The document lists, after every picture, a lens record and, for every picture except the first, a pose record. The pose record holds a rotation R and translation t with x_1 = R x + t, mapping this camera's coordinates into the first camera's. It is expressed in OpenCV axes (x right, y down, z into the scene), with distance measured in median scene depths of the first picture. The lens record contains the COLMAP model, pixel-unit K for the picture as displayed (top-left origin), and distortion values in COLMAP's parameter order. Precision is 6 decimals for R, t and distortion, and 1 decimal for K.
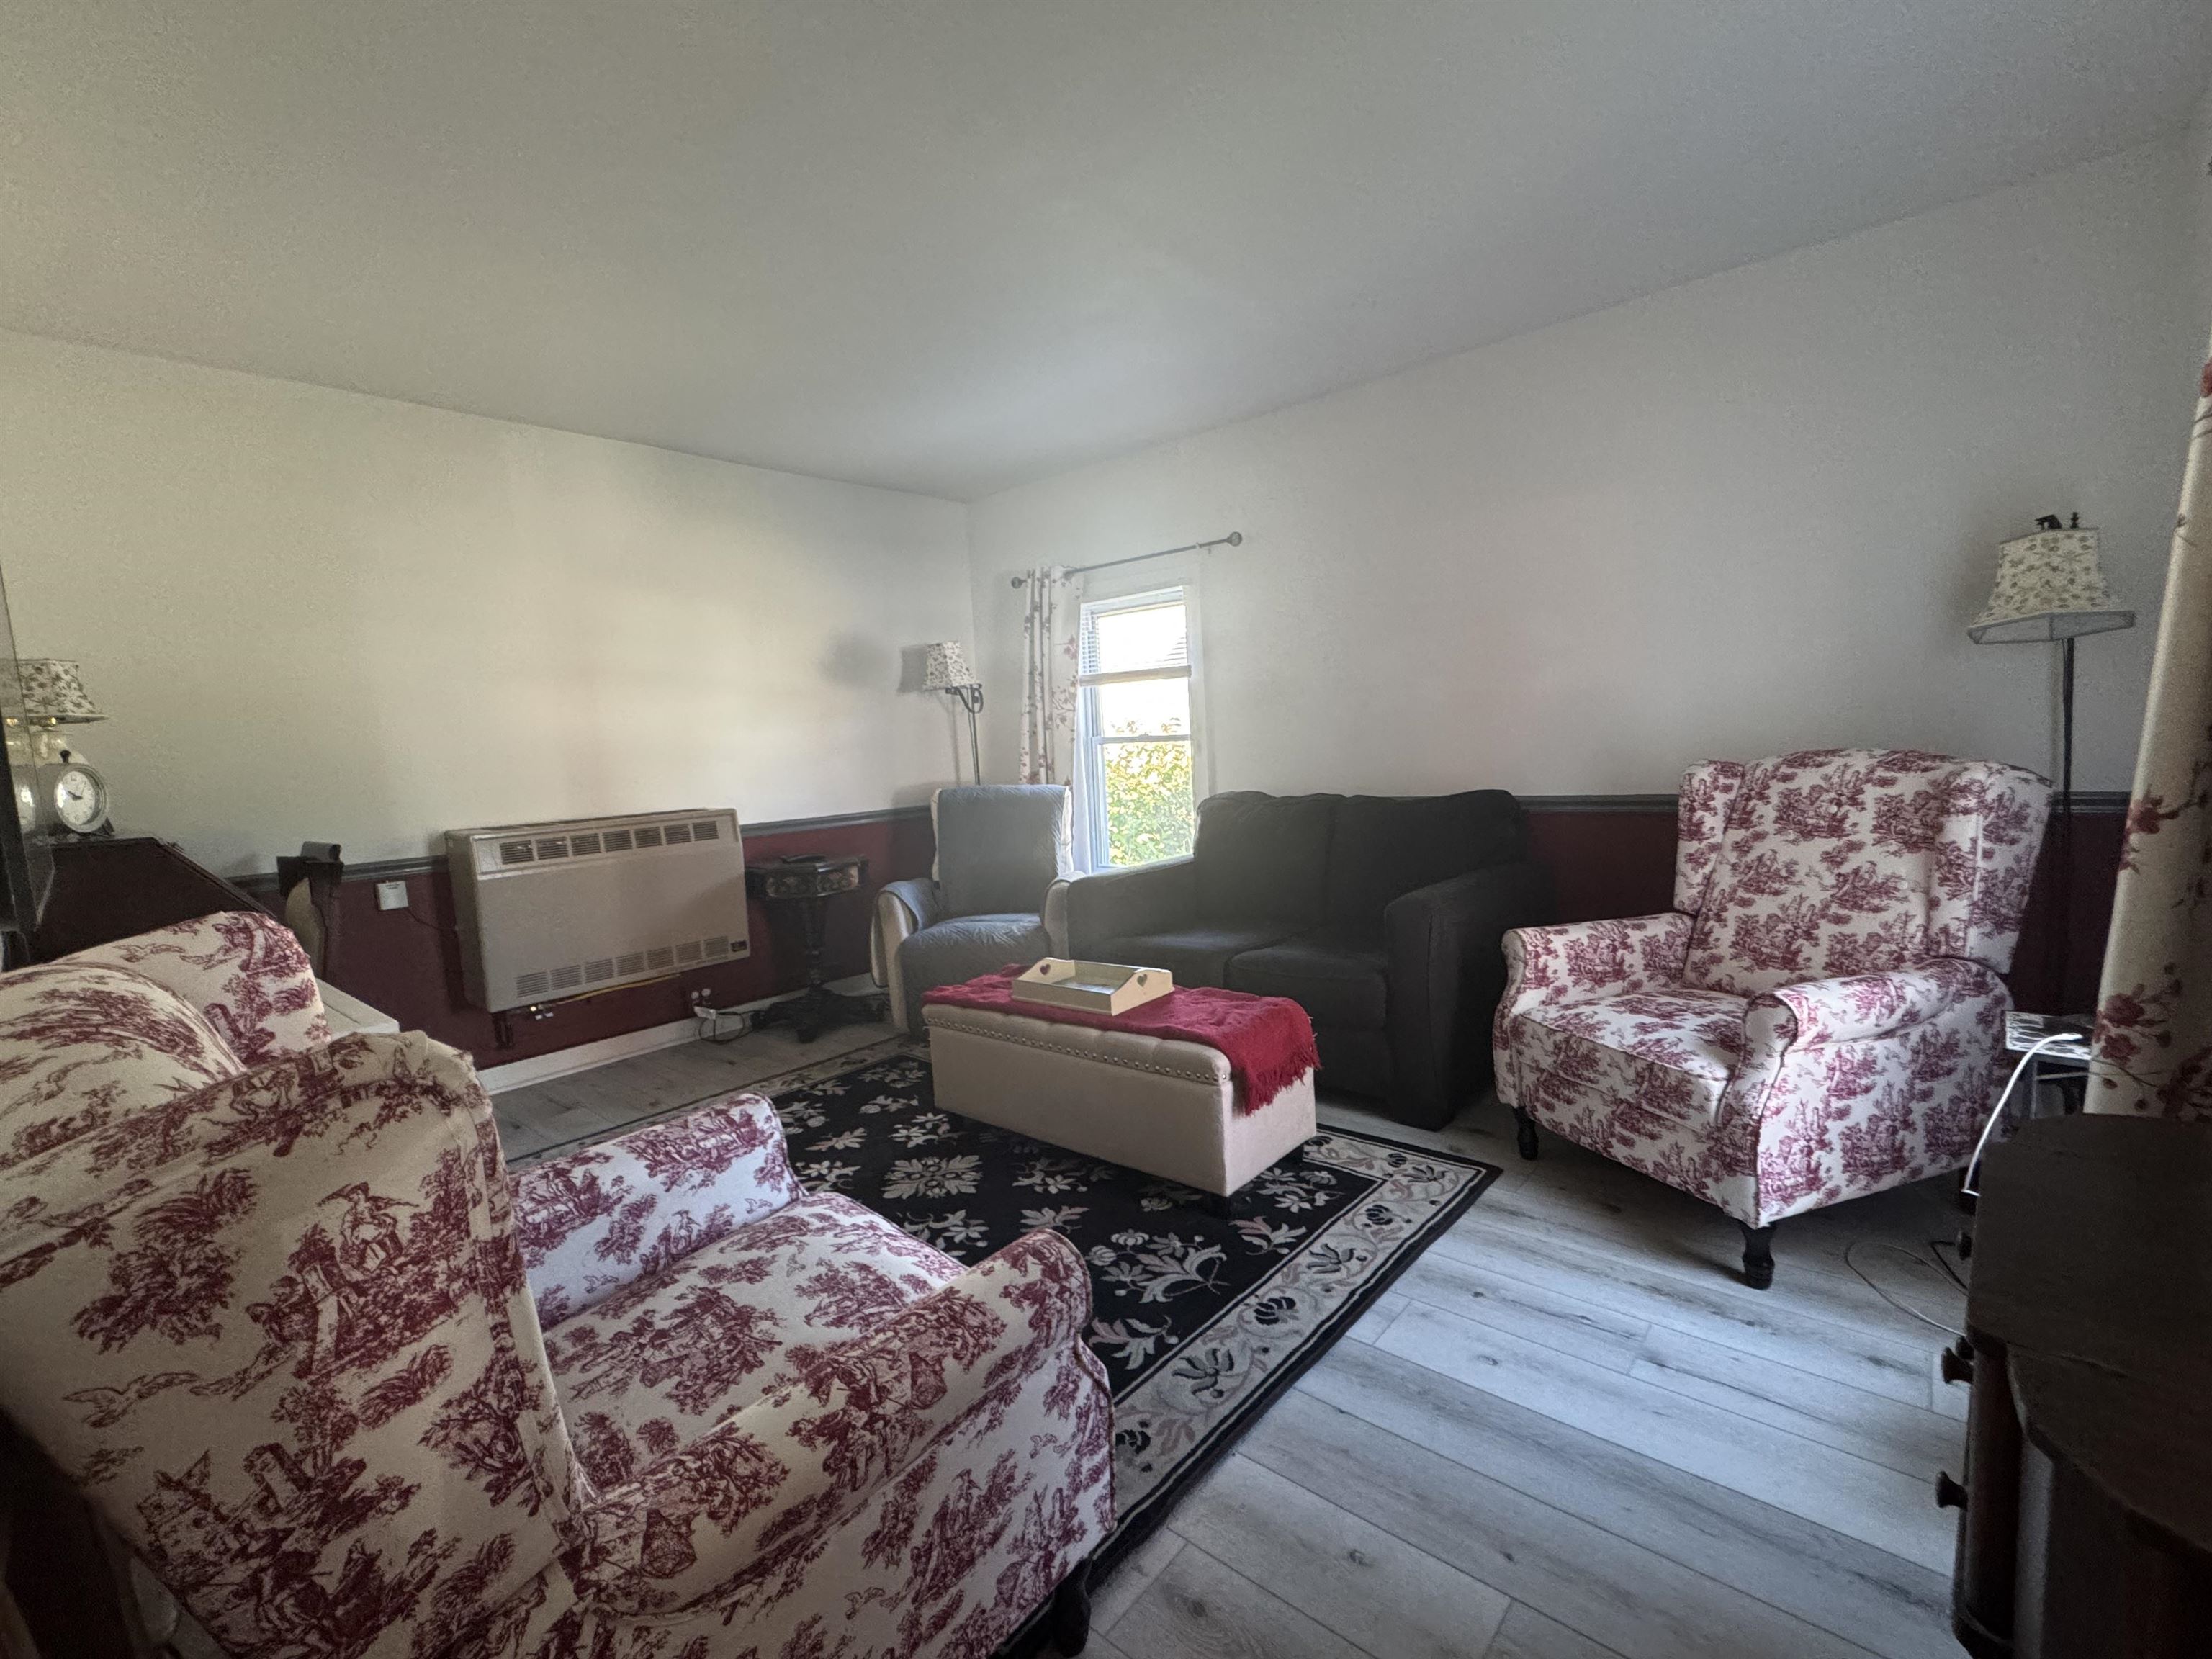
lens RADIAL K [[950.8, 0, 1114.6], [0, 950.8, 831.8], [0, 0, 1]] dist [-0.005129, -0.000012]
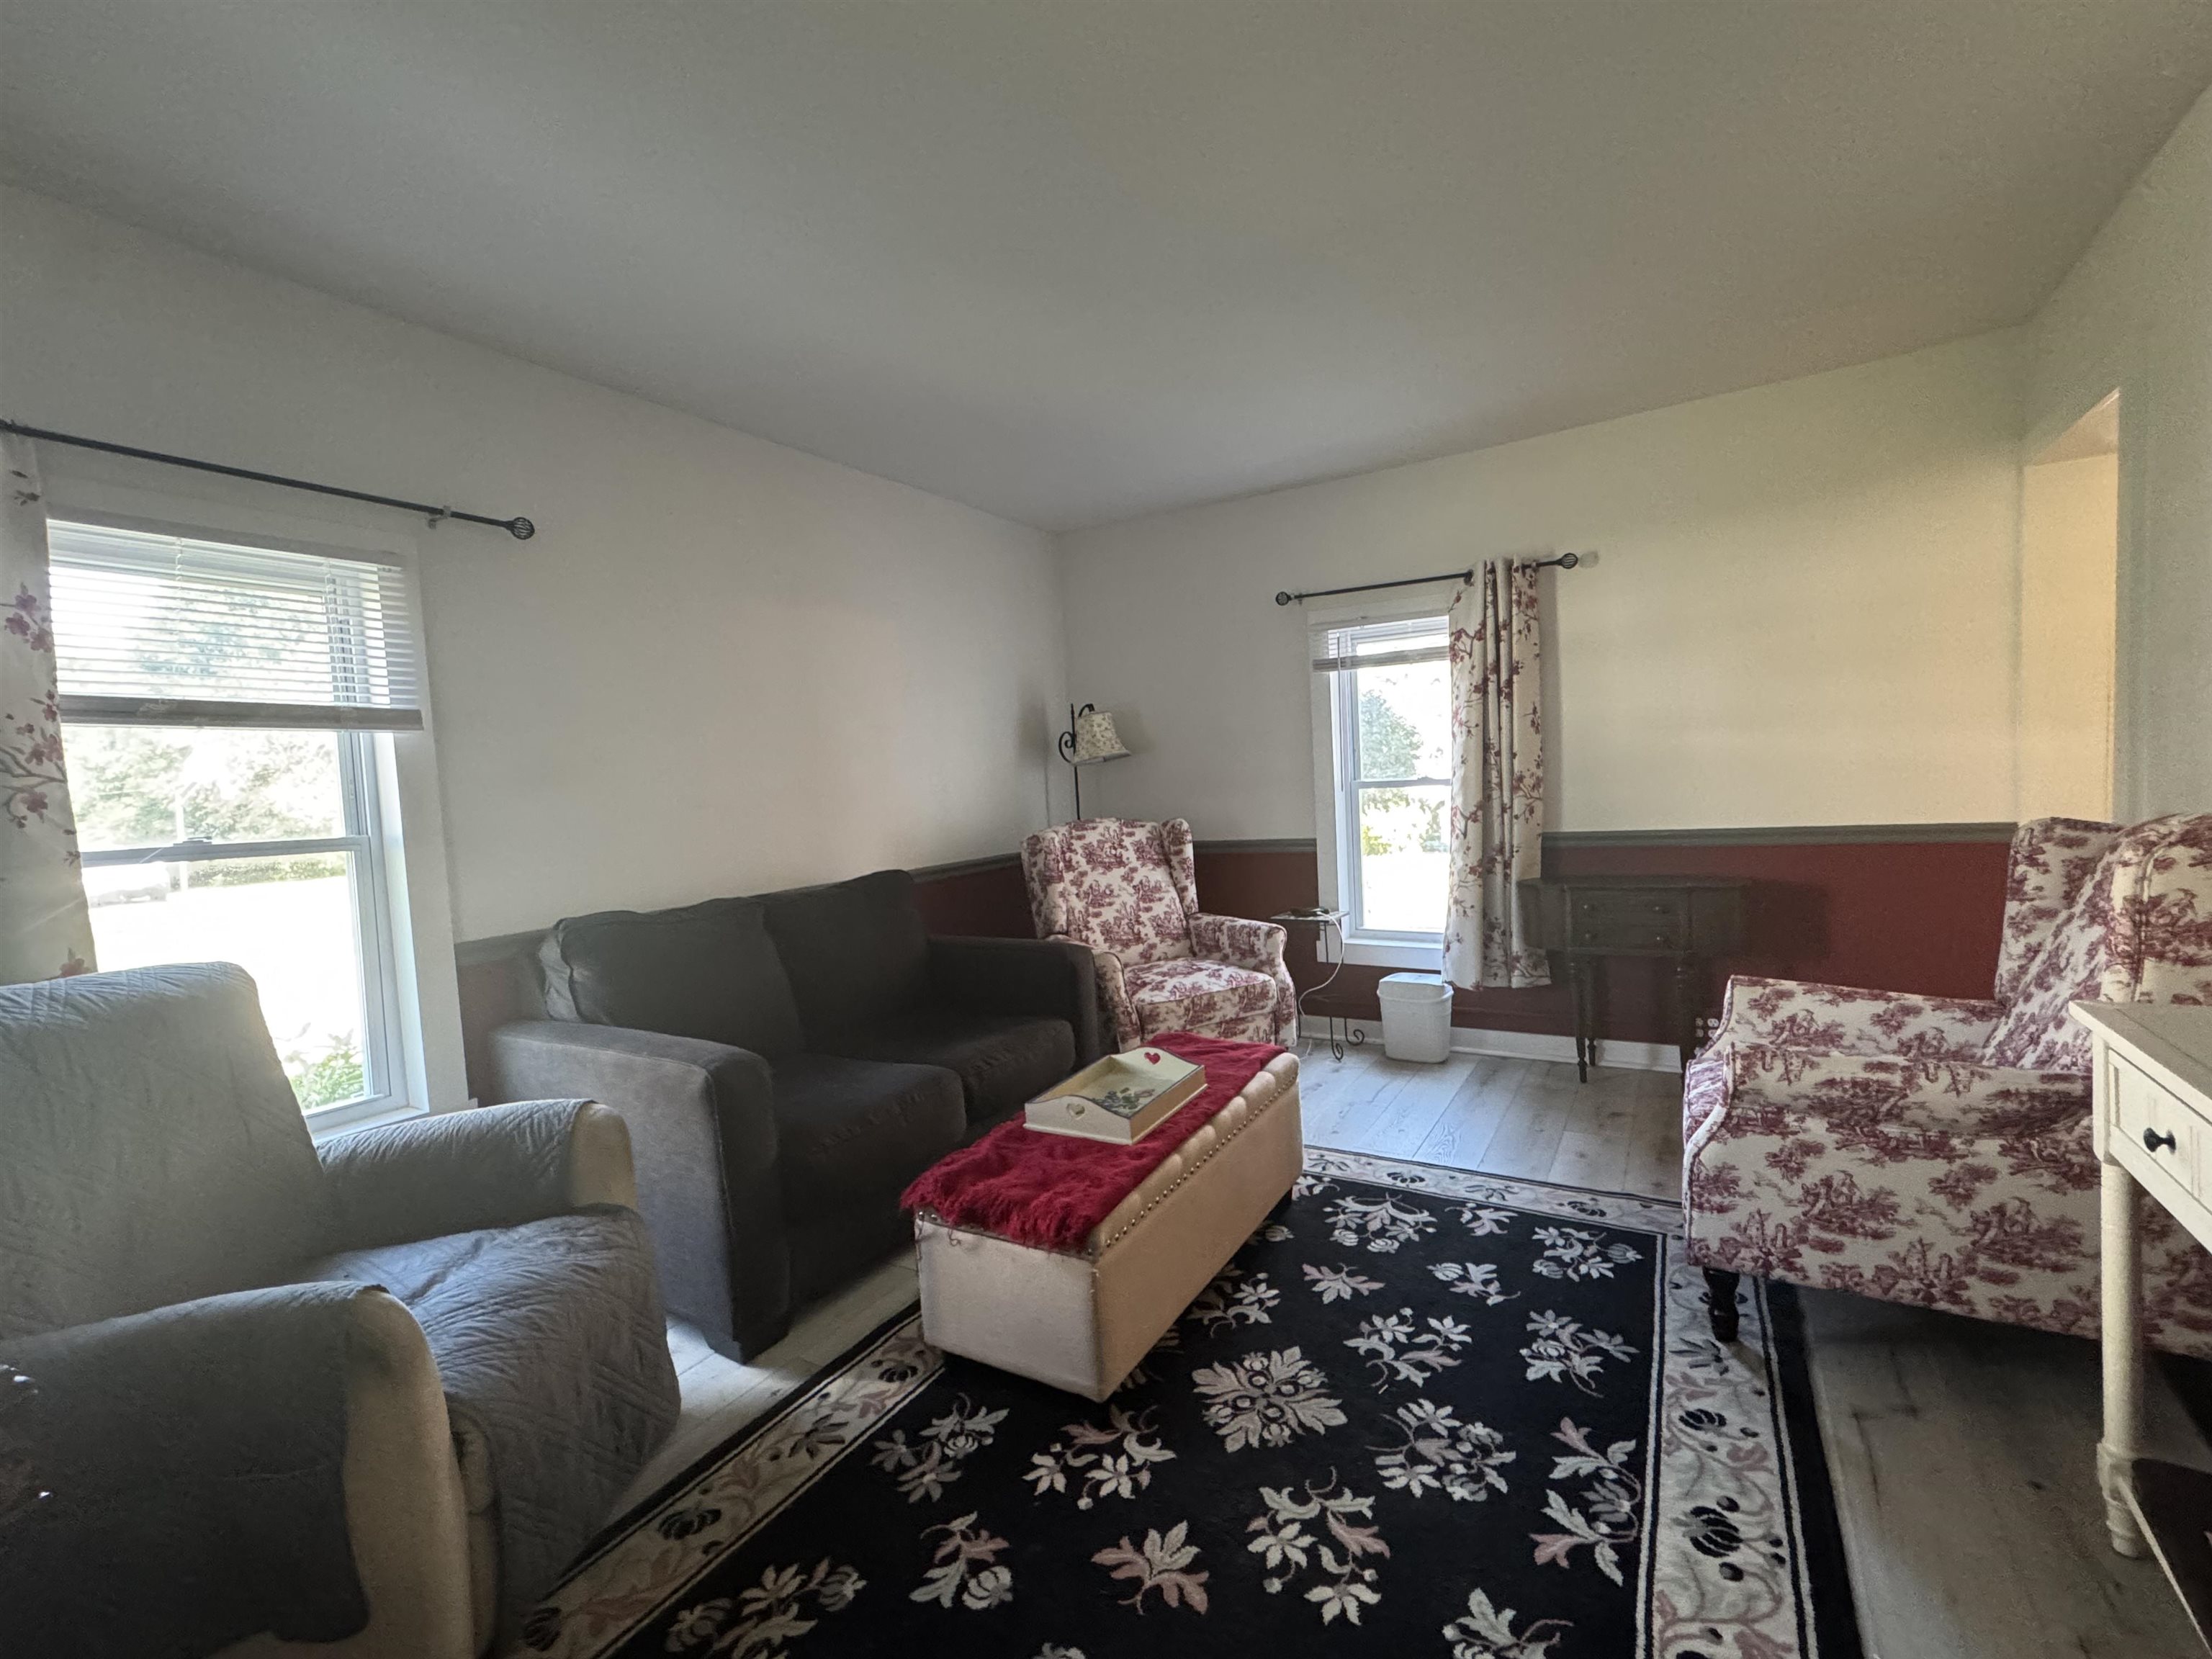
lens RADIAL K [[950.8, 0, 1101.8], [0, 950.8, 828.8], [0, 0, 1]] dist [-0.005129, -0.000012]
pose [[-0.149702, 0.015925, 0.988603, -0.949392], [0.162861, 0.986610, 0.008769, -0.083008], [-0.975226, 0.162318, -0.150291, 1.258834]]
